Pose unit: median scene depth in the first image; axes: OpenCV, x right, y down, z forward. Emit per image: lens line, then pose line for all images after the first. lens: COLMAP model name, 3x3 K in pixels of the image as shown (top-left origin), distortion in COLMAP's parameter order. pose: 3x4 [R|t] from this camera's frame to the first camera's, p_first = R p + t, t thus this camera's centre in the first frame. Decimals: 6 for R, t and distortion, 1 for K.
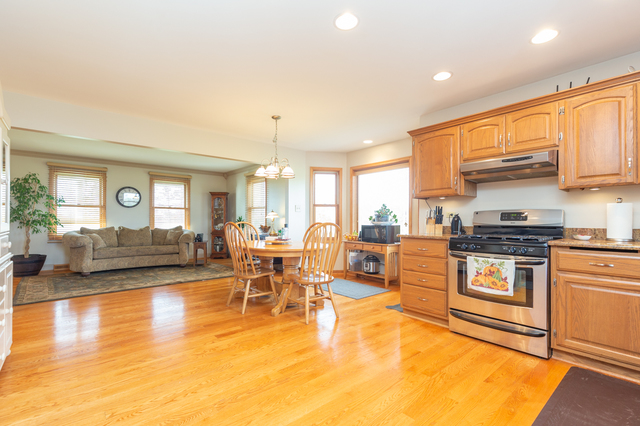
lens RADIAL K [[289.3, 0, 309.0], [0, 289.3, 216.1], [0, 0, 1]] dist [0.004508, -0.001023]
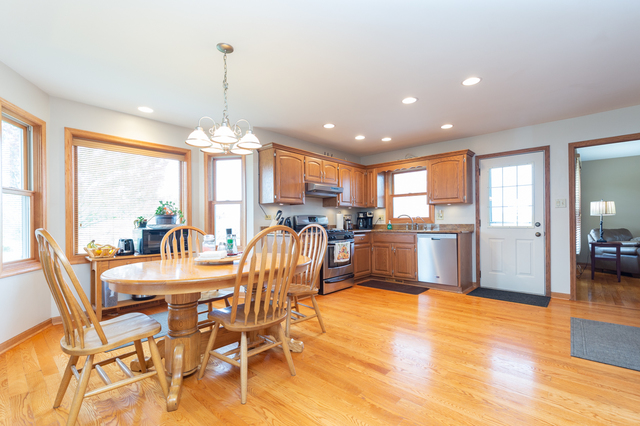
lens RADIAL K [[289.3, 0, 331.4], [0, 289.3, 221.4], [0, 0, 1]] dist [0.004508, -0.001023]
pose [[-0.177021, 0.002046, 0.984205, -1.044222], [-0.005218, 0.999982, -0.003017, 0.019385], [-0.984193, -0.005670, -0.177007, 1.278062]]
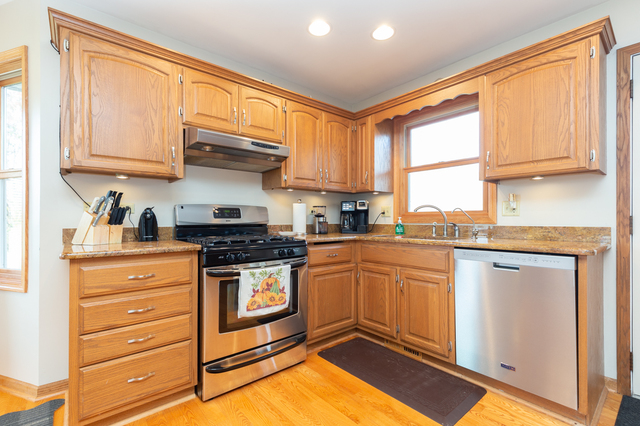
lens RADIAL K [[289.3, 0, 323.9], [0, 289.3, 218.6], [0, 0, 1]] dist [0.004508, -0.001023]
pose [[-0.024672, -0.000275, 0.999696, -0.126514], [-0.013489, 0.999909, -0.000058, 0.013843], [-0.999605, -0.013487, -0.024673, 0.801675]]
